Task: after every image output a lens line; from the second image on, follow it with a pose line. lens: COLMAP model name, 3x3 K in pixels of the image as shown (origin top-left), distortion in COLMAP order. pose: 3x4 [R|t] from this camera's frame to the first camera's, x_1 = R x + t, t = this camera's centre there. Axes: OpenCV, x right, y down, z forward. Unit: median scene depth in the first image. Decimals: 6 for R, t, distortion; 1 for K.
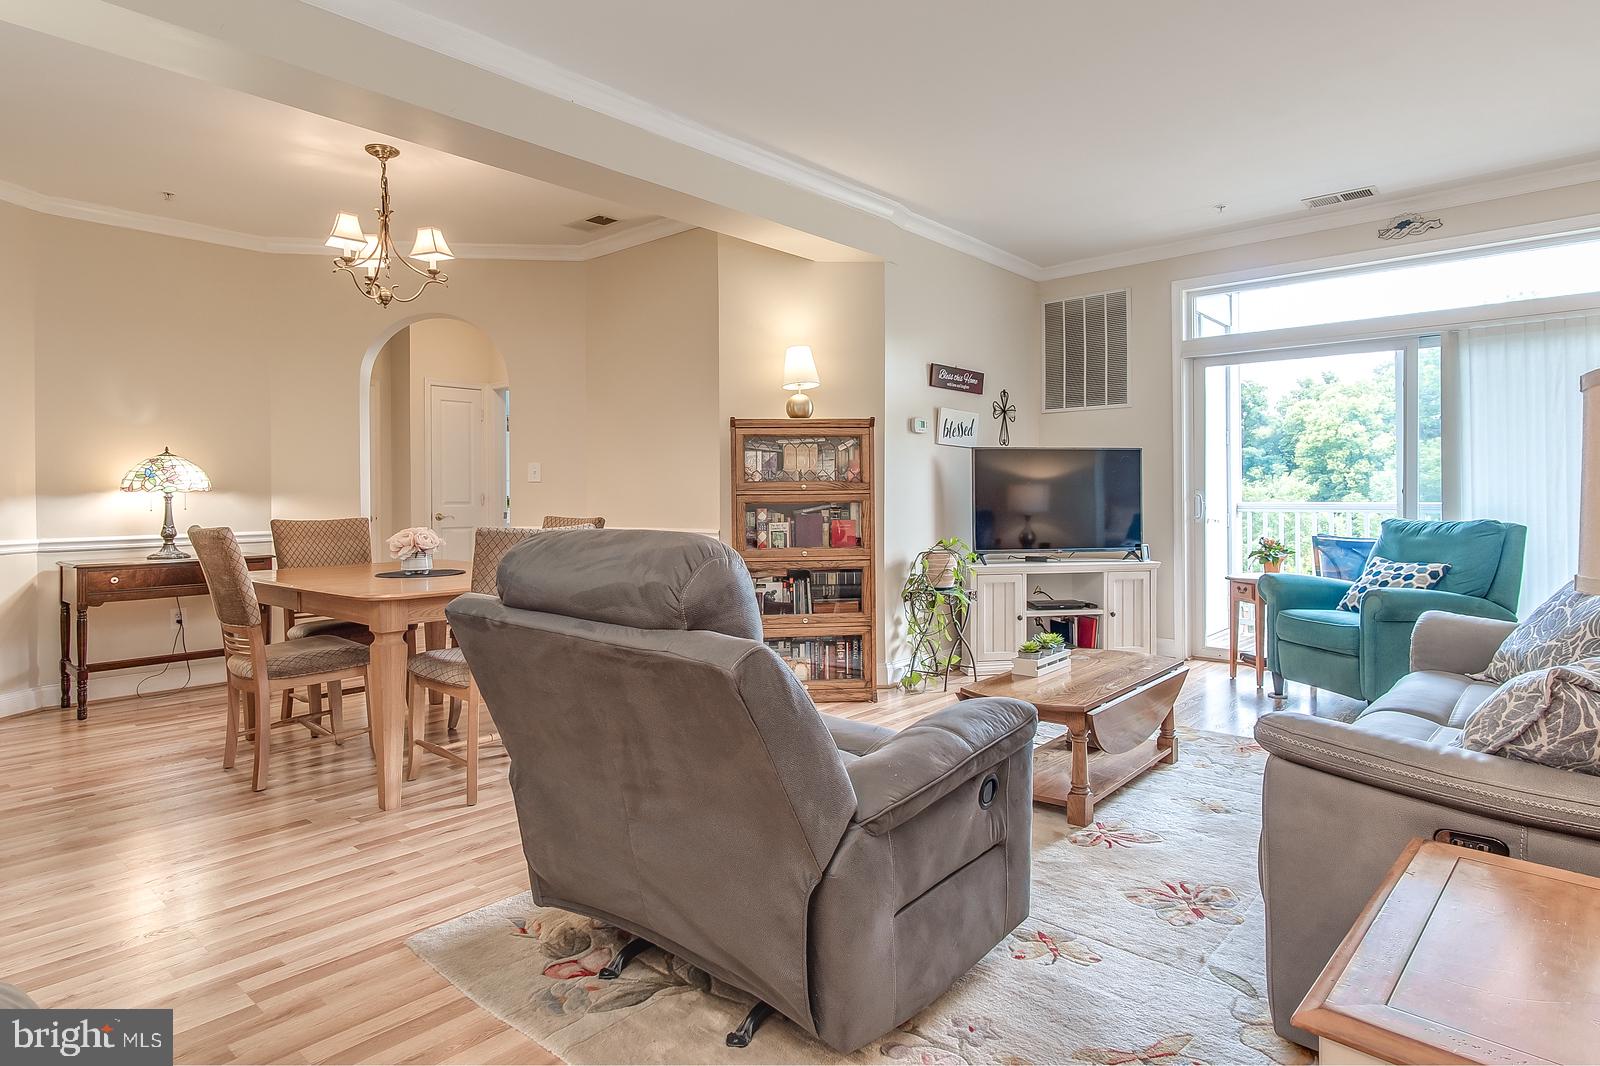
lens RADIAL K [[889.9, 0, 809.0], [0, 889.9, 500.4], [0, 0, 1]] dist [0.005320, 0.003148]
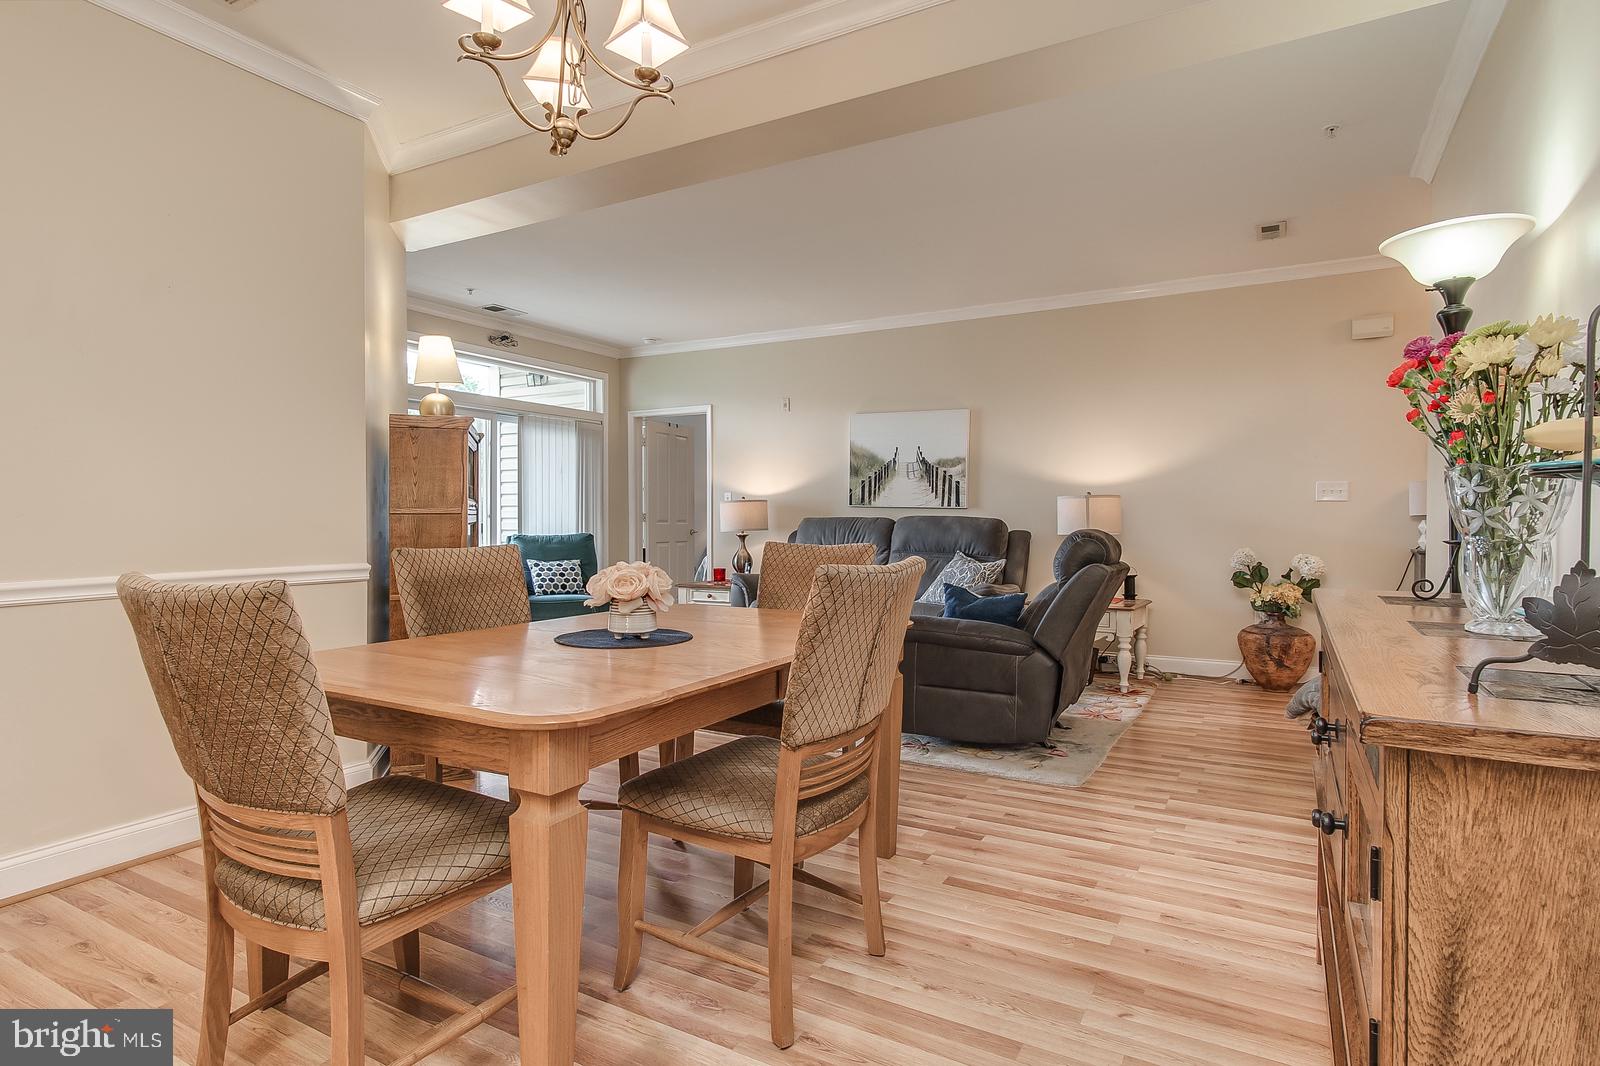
lens RADIAL K [[853.4, 0, 801.5], [0, 853.4, 524.4], [0, 0, 1]] dist [0.008183, -0.000623]
pose [[-0.202457, -0.001185, 0.979290, -0.865813], [0.008267, 0.999962, 0.002919, 0.003508], [-0.979256, 0.008687, -0.202439, 0.833893]]
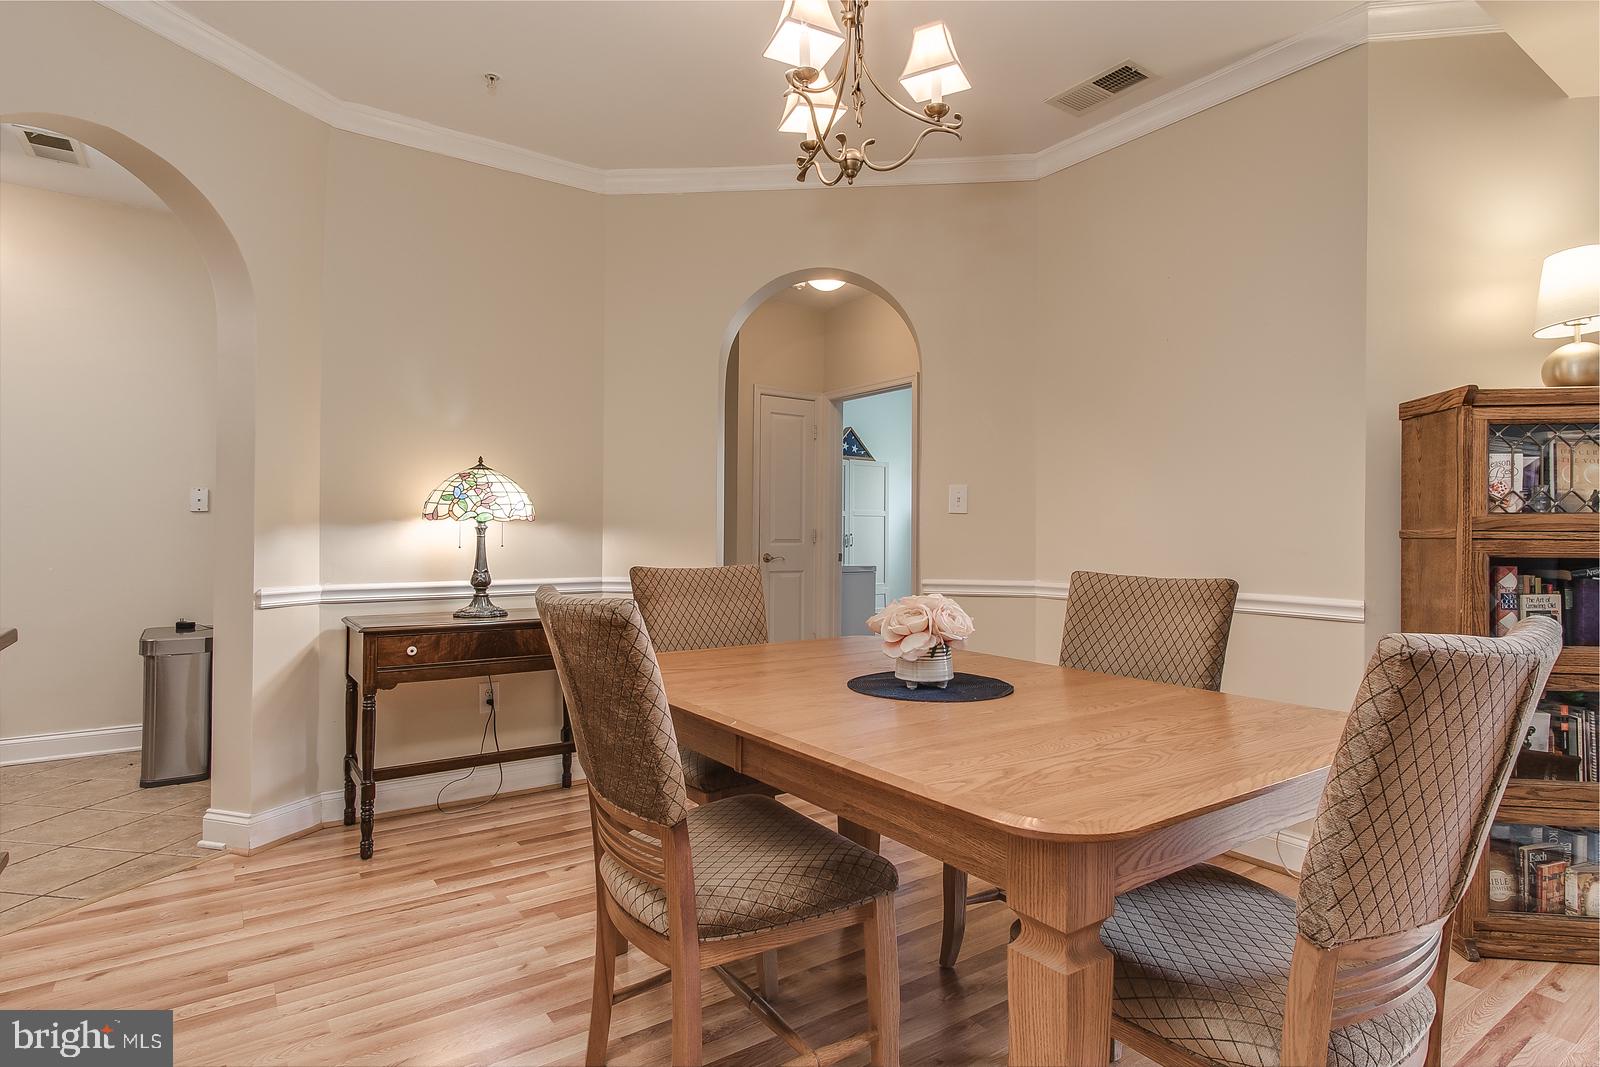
lens RADIAL K [[853.4, 0, 809.3], [0, 853.4, 529.6], [0, 0, 1]] dist [0.008183, -0.000623]
pose [[0.972816, 0.013998, -0.231155, -0.324451], [-0.016414, 0.999829, -0.008530, -0.001309], [0.230996, 0.012092, 0.972879, 0.423520]]
